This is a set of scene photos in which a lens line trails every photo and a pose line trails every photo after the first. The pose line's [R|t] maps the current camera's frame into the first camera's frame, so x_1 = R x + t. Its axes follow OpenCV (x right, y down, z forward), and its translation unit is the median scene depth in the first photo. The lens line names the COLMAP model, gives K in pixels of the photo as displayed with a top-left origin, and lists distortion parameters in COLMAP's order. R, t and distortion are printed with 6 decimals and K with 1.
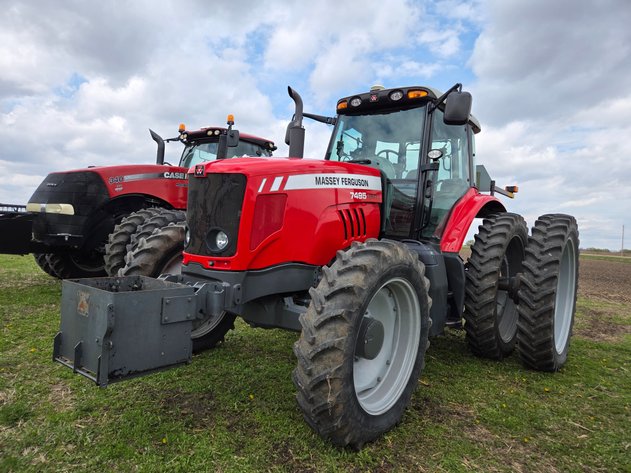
lens RADIAL K [[424.8, 0, 307.8], [0, 424.8, 234.7], [0, 0, 1]] dist [0.078450, -0.073258]
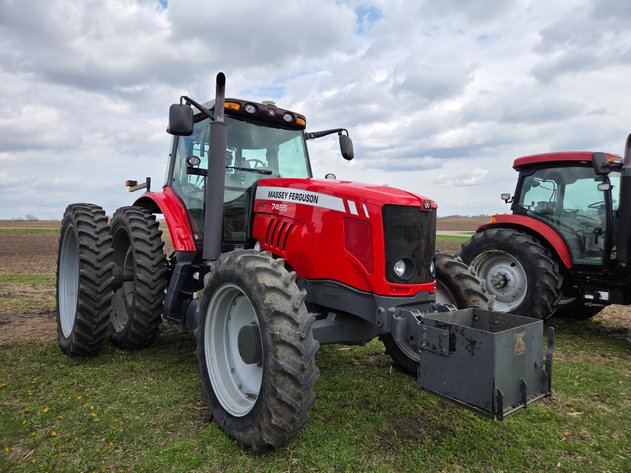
lens RADIAL K [[424.8, 0, 307.8], [0, 424.8, 234.7], [0, 0, 1]] dist [0.078450, -0.073258]
pose [[0.222454, -0.079882, 0.971665, -0.799079], [0.005993, 0.996731, 0.080571, -0.095768], [-0.974925, -0.012100, 0.222205, 0.622563]]
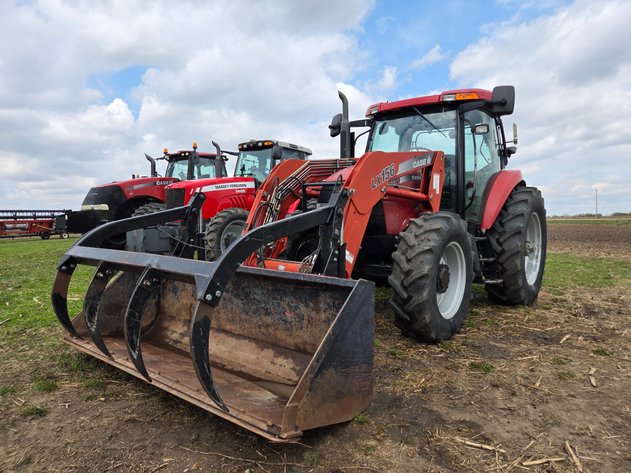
lens RADIAL K [[425.1, 0, 312.0], [0, 425.1, 233.6], [0, 0, 1]] dist [0.072891, -0.061493]
pose [[0.997270, -0.072910, 0.011694, 0.370057], [0.072532, 0.996915, 0.029981, 0.079269], [-0.013844, -0.029051, 0.999482, -1.078235]]
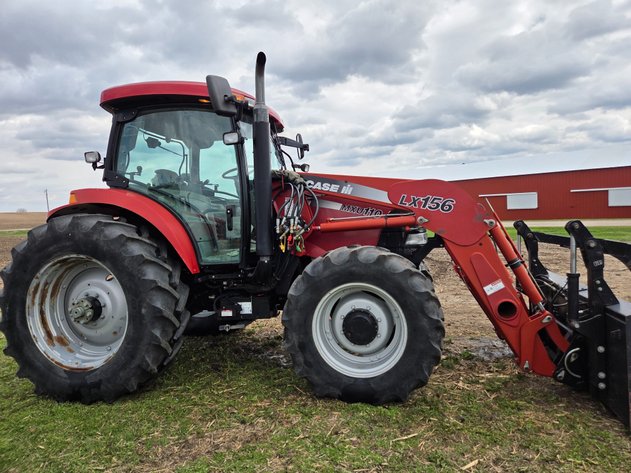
lens RADIAL K [[421.6, 0, 316.5], [0, 421.6, 230.4], [0, 0, 1]] dist [0.075595, -0.059332]
pose [[-0.466968, -0.078788, 0.880757, -0.187214], [0.018404, 0.994941, 0.098760, -0.040631], [-0.884082, 0.062327, -0.463156, 0.320166]]
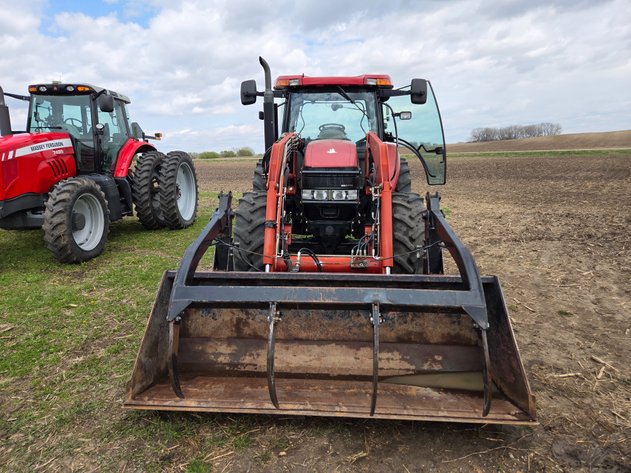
lens RADIAL K [[425.1, 0, 312.0], [0, 425.1, 233.6], [0, 0, 1]] dist [0.072891, -0.061493]
pose [[0.801077, -0.194539, 0.566066, -0.099960], [0.080265, 0.972082, 0.220487, -0.058498], [-0.593156, -0.131192, 0.794327, -0.908866]]
